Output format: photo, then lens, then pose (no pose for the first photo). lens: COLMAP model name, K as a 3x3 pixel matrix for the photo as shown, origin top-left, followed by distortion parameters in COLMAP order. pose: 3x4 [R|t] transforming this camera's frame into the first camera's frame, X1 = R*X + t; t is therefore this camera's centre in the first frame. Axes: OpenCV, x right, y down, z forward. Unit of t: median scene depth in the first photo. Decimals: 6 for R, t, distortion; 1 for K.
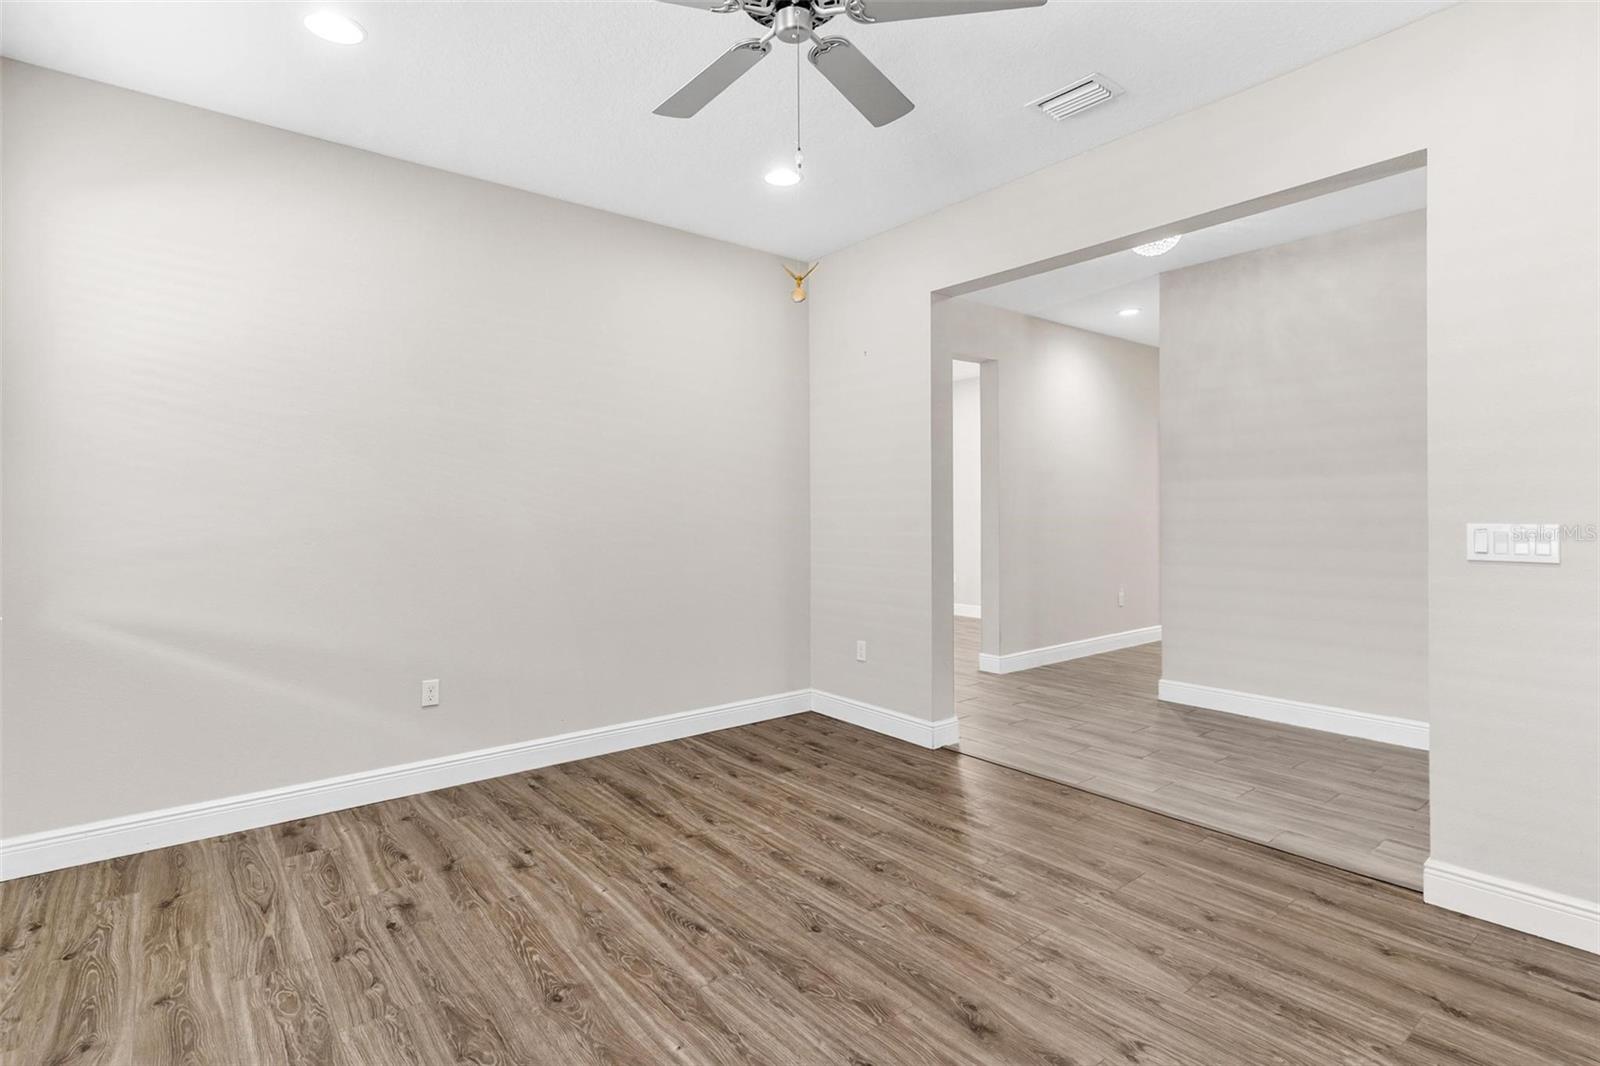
lens RADIAL K [[778.3, 0, 799.9], [0, 778.3, 525.3], [0, 0, 1]] dist [0.003722, -0.001052]
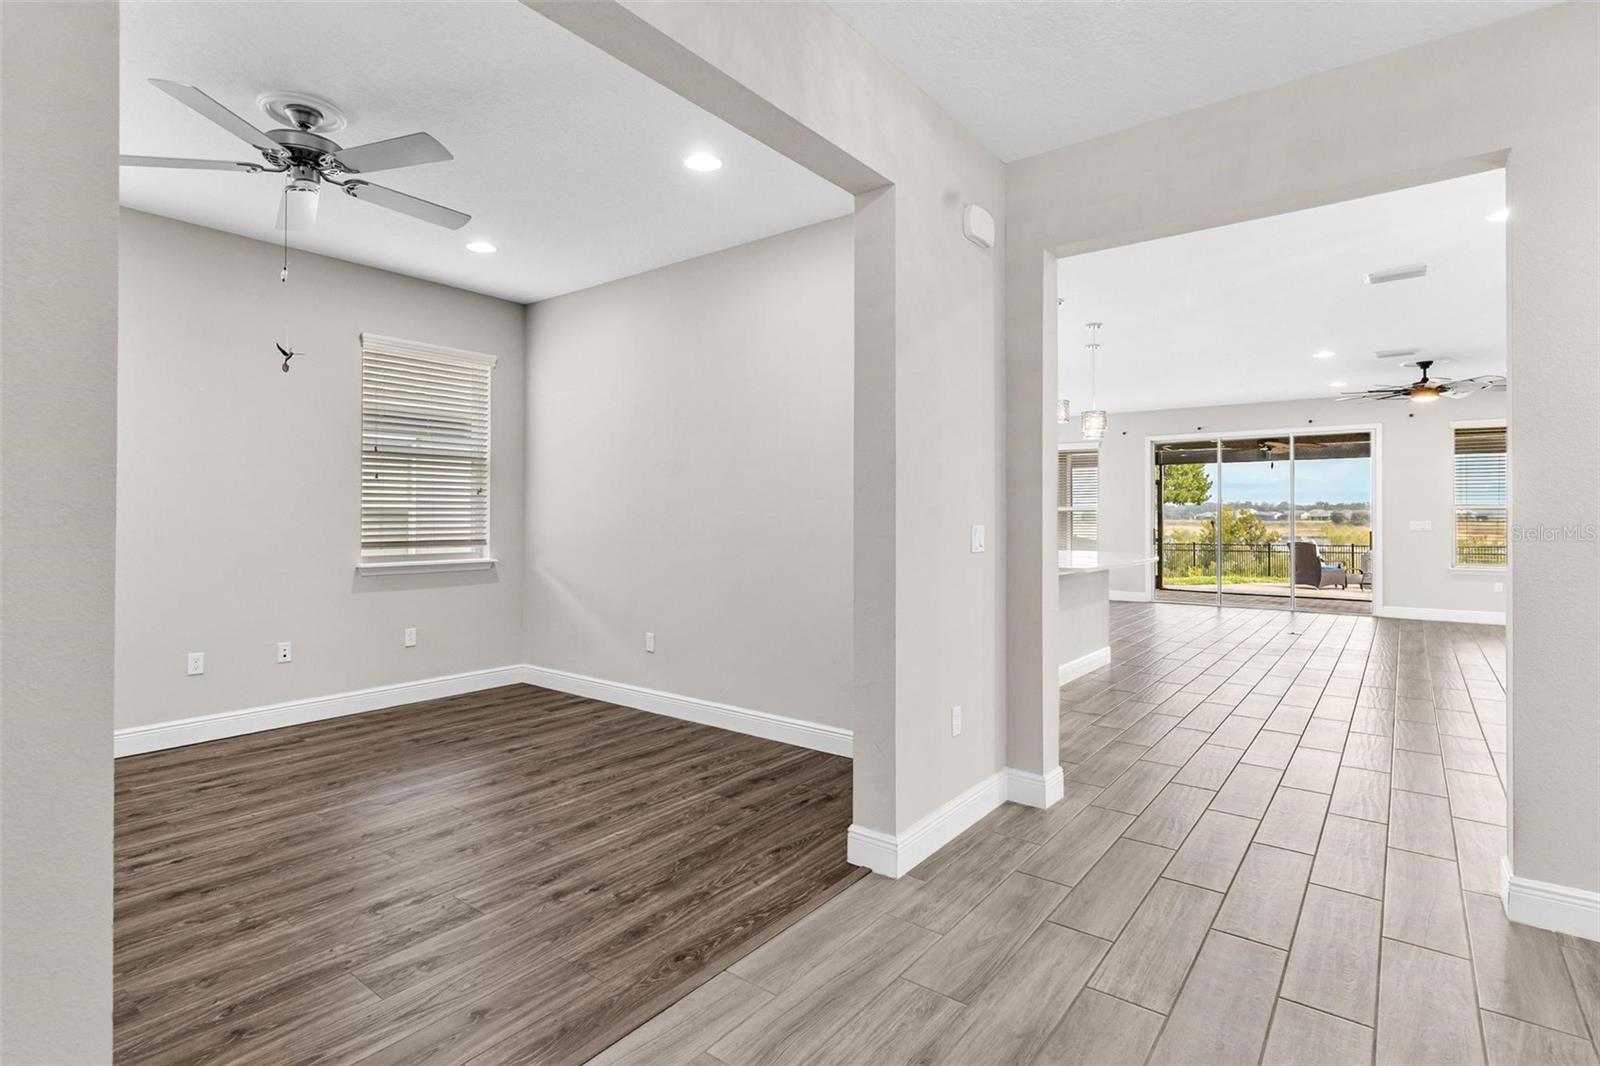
lens RADIAL K [[778.3, 0, 788.1], [0, 778.3, 508.8], [0, 0, 1]] dist [0.003722, -0.001052]
pose [[0.228860, -0.005530, -0.973444, 0.987949], [-0.019031, 0.999767, -0.010154, -0.018431], [0.973273, 0.020850, 0.228702, 0.936997]]
